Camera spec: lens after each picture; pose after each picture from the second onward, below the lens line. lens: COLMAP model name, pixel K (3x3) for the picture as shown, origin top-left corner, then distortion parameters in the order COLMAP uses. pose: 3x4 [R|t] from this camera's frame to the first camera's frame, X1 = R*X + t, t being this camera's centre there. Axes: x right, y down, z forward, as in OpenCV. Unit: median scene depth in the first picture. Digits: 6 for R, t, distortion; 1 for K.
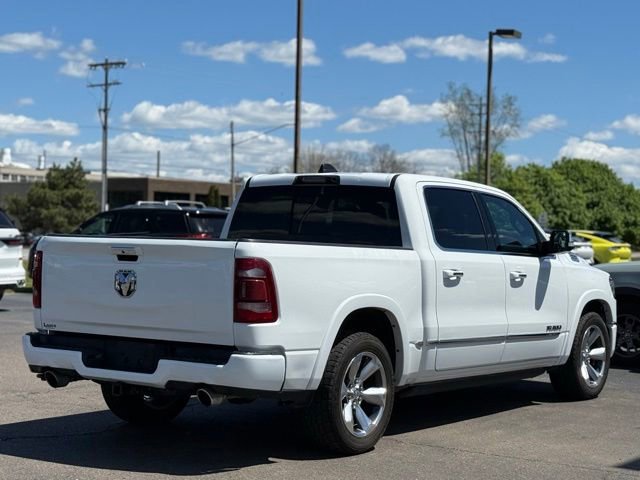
lens RADIAL K [[1267.5, 0, 320.0], [0, 1267.5, 240.0], [0, 0, 1]] dist [0.130086, 0.198014]
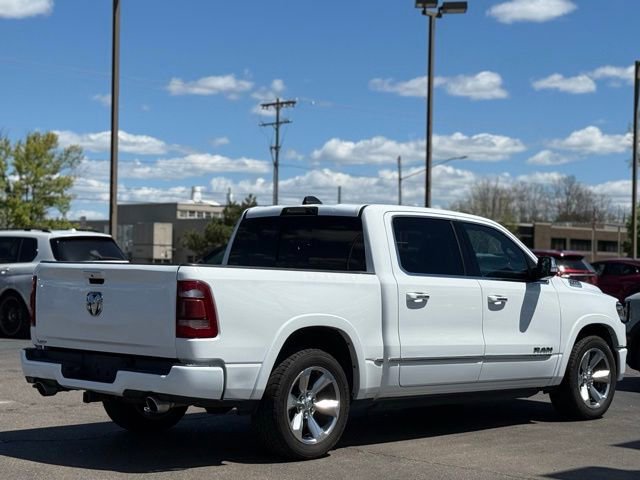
lens RADIAL K [[1267.5, 0, 320.0], [0, 1267.5, 240.0], [0, 0, 1]] dist [0.130086, 0.198014]
pose [[0.988581, -0.007024, -0.150528, 0.159729], [0.002940, 0.999622, -0.027334, 0.006685], [0.150663, 0.026579, 0.988228, -0.067979]]
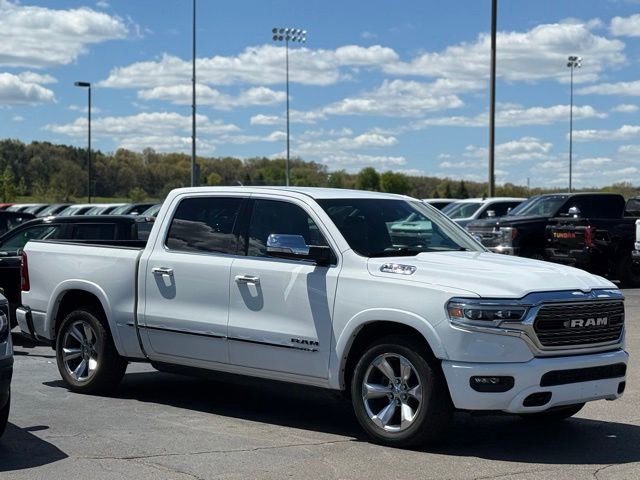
lens RADIAL K [[1267.5, 0, 320.0], [0, 1267.5, 240.0], [0, 0, 1]] dist [0.130086, 0.198014]
pose [[-0.169545, -0.030650, -0.985046, 1.057659], [-0.037157, 0.999004, -0.024689, 0.018432], [0.984822, 0.032415, -0.170515, 1.155829]]
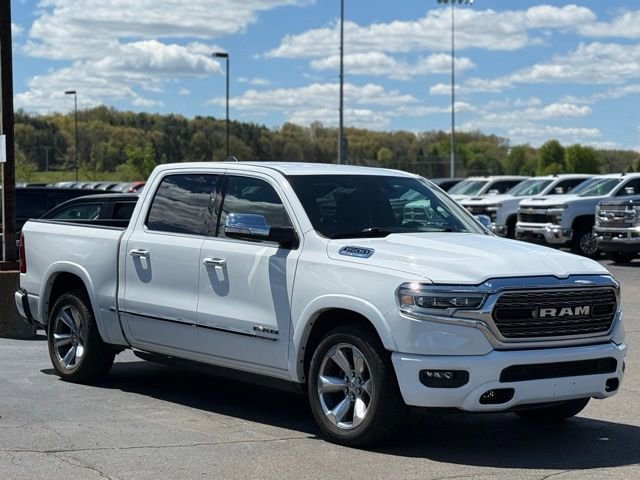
lens RADIAL K [[1364.5, 0, 320.0], [0, 1364.5, 240.0], [0, 0, 1]] dist [0.124542, 0.087383]
pose [[-0.296063, -0.016823, -0.955020, 1.015750], [-0.040859, 0.999153, -0.004934, 0.012845], [0.954294, 0.037560, -0.296500, 1.289278]]
